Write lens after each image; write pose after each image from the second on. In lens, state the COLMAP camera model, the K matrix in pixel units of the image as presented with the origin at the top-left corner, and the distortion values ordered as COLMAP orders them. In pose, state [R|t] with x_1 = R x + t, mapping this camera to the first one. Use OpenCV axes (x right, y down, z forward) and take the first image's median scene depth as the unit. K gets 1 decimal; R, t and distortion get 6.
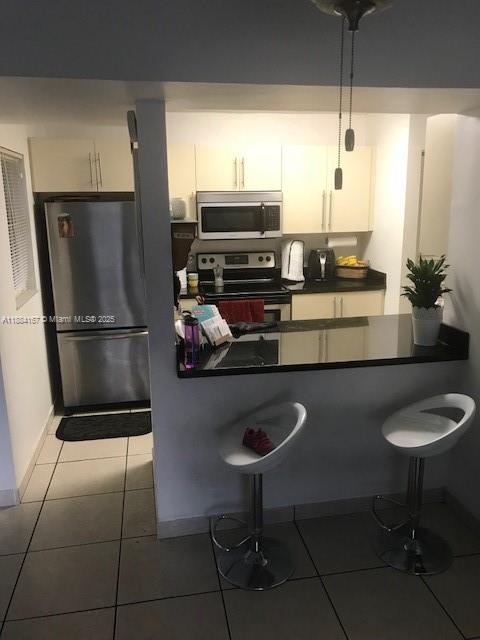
lens RADIAL K [[525.6, 0, 240.0], [0, 525.6, 320.0], [0, 0, 1]] dist [0.115424, -0.000383]
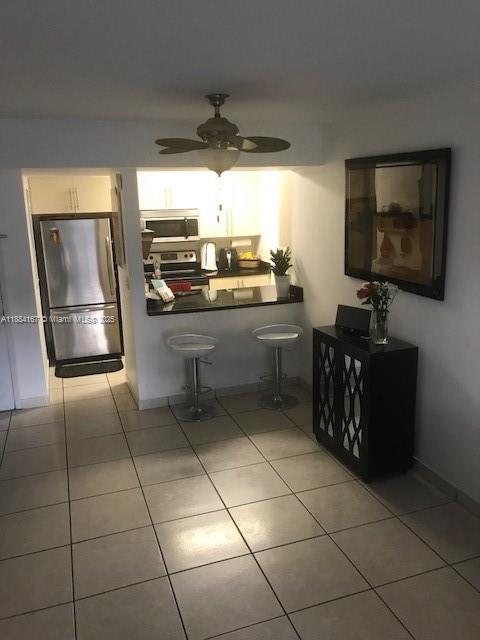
lens RADIAL K [[527.0, 0, 243.9], [0, 527.0, 316.6], [0, 0, 1]] dist [0.018400, -0.000230]
pose [[0.986238, -0.047485, 0.158366, -0.043579], [0.050474, 0.998614, -0.014908, 0.083971], [-0.157438, 0.022696, 0.987268, -0.467382]]
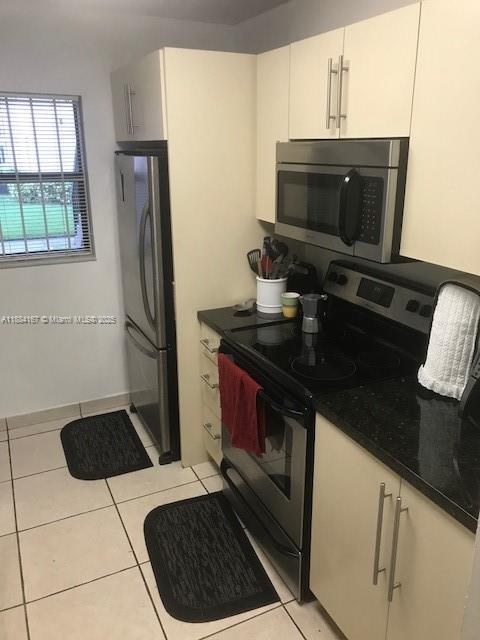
lens RADIAL K [[527.0, 0, 243.9], [0, 527.0, 316.6], [0, 0, 1]] dist [0.018400, -0.000230]
pose [[0.265998, 0.304514, -0.914613, 0.418772], [-0.223531, 0.942418, 0.248762, -0.198200], [0.937699, 0.138274, 0.318750, 0.816352]]
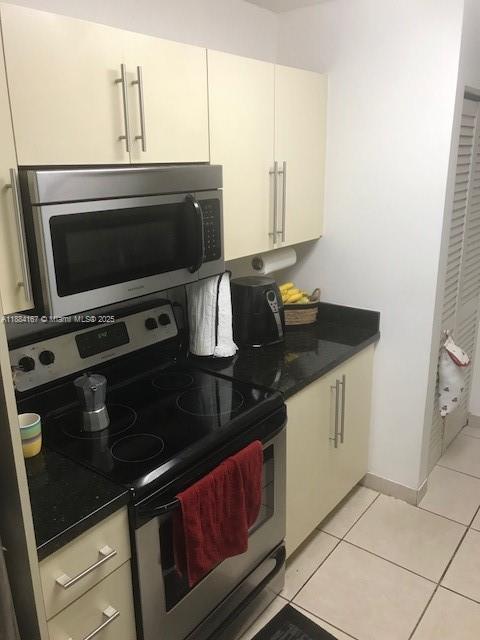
lens RADIAL K [[527.0, 0, 243.9], [0, 527.0, 316.6], [0, 0, 1]] dist [0.018400, -0.000230]
pose [[0.736411, -0.191488, 0.648869, -0.196773], [0.159867, 0.981199, 0.108127, -0.170415], [-0.657375, 0.024107, 0.753178, 0.689869]]
